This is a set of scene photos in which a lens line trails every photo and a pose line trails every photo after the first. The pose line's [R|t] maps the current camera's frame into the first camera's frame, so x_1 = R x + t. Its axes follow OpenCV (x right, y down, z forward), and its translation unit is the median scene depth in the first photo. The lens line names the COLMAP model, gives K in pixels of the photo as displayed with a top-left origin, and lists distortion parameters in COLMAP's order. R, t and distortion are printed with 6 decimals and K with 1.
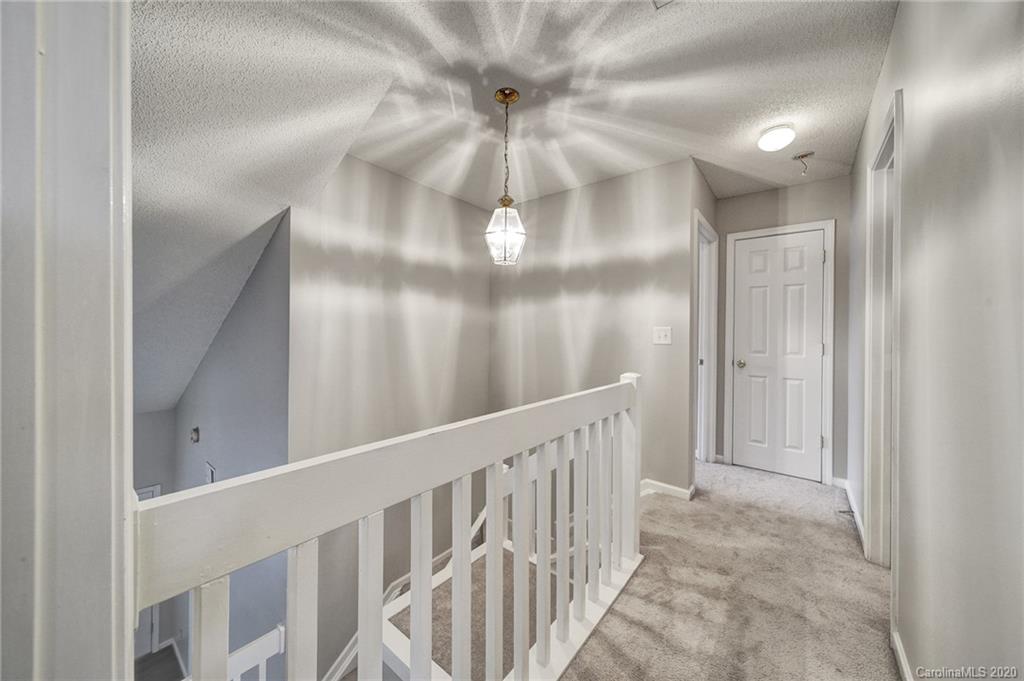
lens RADIAL K [[362.7, 0, 510.1], [0, 362.7, 333.7], [0, 0, 1]] dist [0.000967, -0.000759]
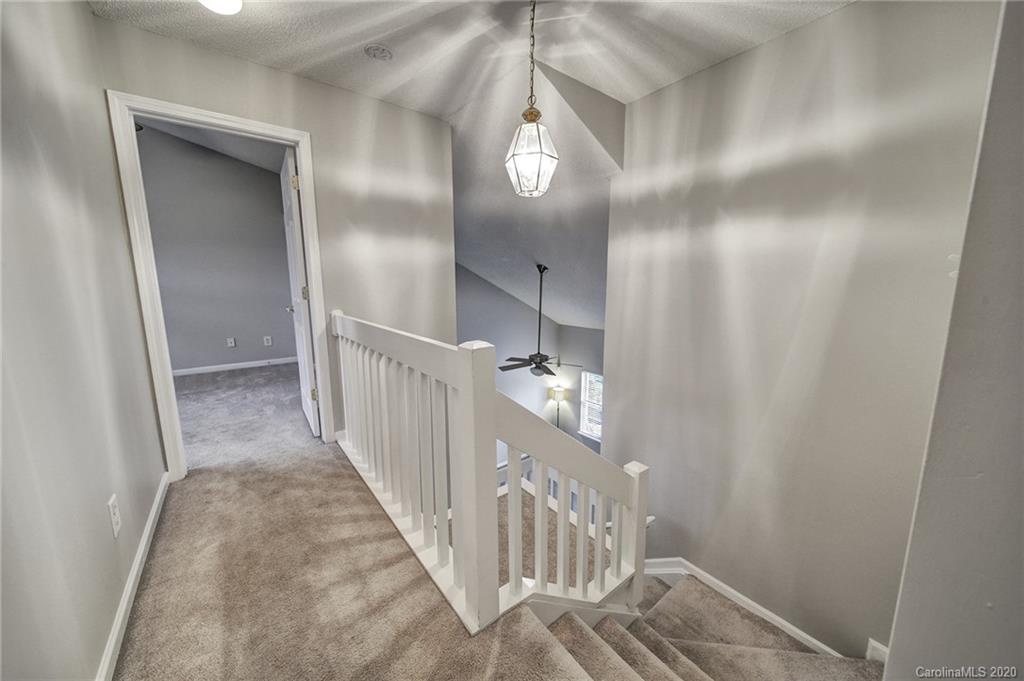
lens RADIAL K [[362.7, 0, 511.1], [0, 362.7, 336.6], [0, 0, 1]] dist [0.000967, -0.000759]
pose [[-0.240789, 0.126630, -0.962281, 0.758818], [-0.000727, 0.991429, 0.130647, 0.026819], [0.970577, 0.032158, -0.238633, 1.027488]]
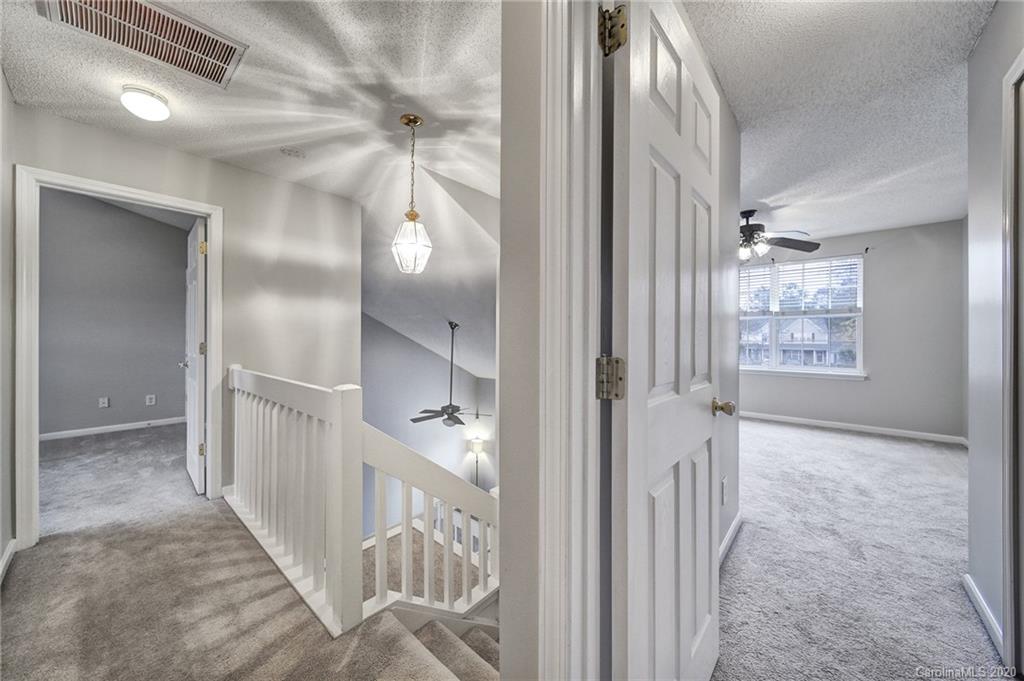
lens RADIAL K [[362.7, 0, 512.1], [0, 362.7, 333.0], [0, 0, 1]] dist [0.000967, -0.000759]
pose [[-0.050391, -0.027904, -0.998340, 0.937697], [-0.000247, 0.999610, -0.027927, 0.022754], [0.998730, -0.001161, -0.050378, 1.195225]]
